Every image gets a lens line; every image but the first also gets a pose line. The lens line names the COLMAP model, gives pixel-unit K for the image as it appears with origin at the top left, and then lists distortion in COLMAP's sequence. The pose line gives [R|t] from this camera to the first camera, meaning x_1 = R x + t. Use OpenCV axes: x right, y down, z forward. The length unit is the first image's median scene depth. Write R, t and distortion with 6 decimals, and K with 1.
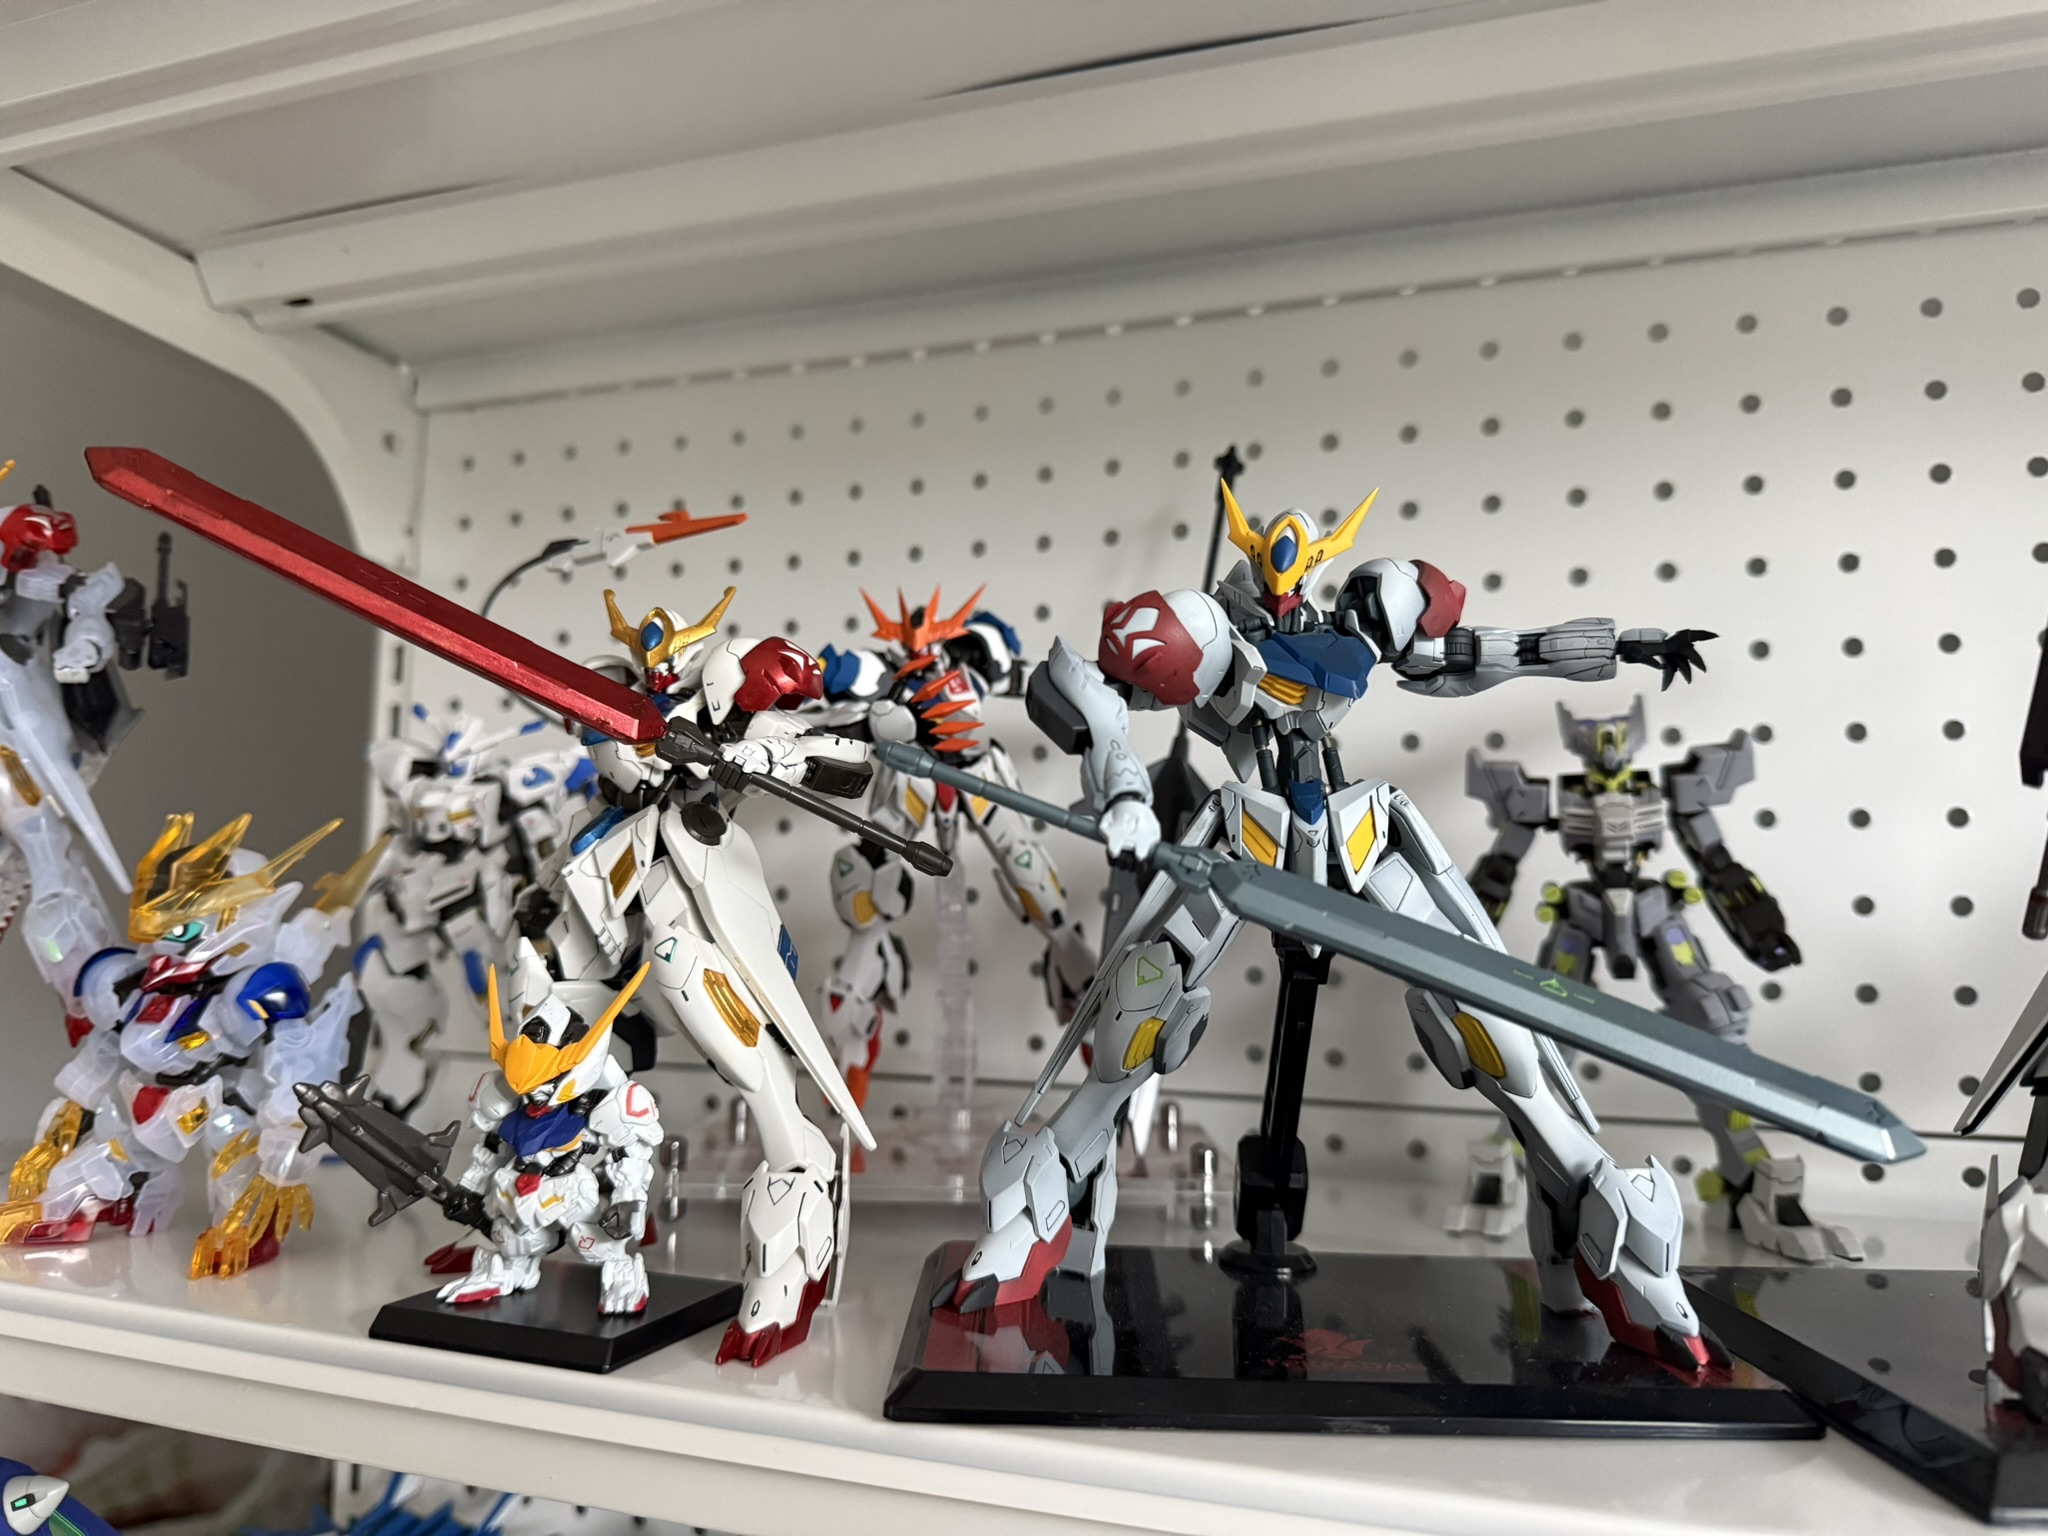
lens RADIAL K [[1594.5, 0, 1024.0], [0, 1594.5, 768.0], [0, 0, 1]] dist [0.096648, -0.245583]
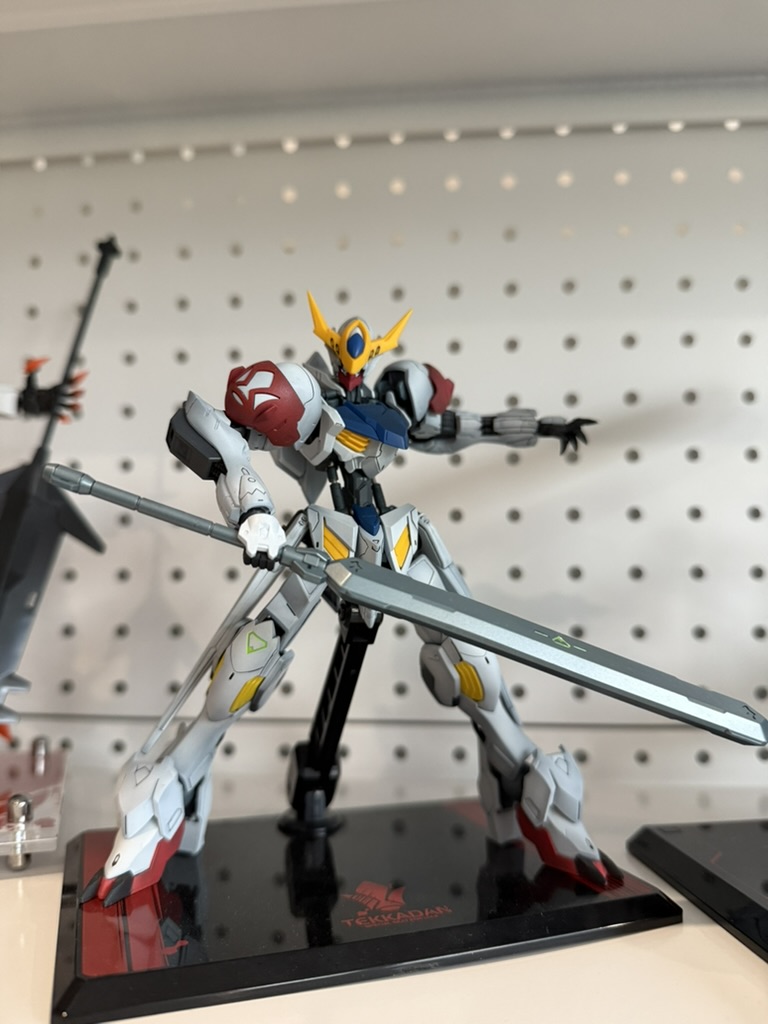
lens RADIAL K [[797.2, 0, 384.0], [0, 797.2, 512.0], [0, 0, 1]] dist [0.096648, -0.245583]
pose [[0.945420, 0.013670, 0.325566, -0.041990], [-0.011183, 0.999892, -0.009508, 0.020977], [-0.325661, 0.005348, 0.945472, 0.311269]]
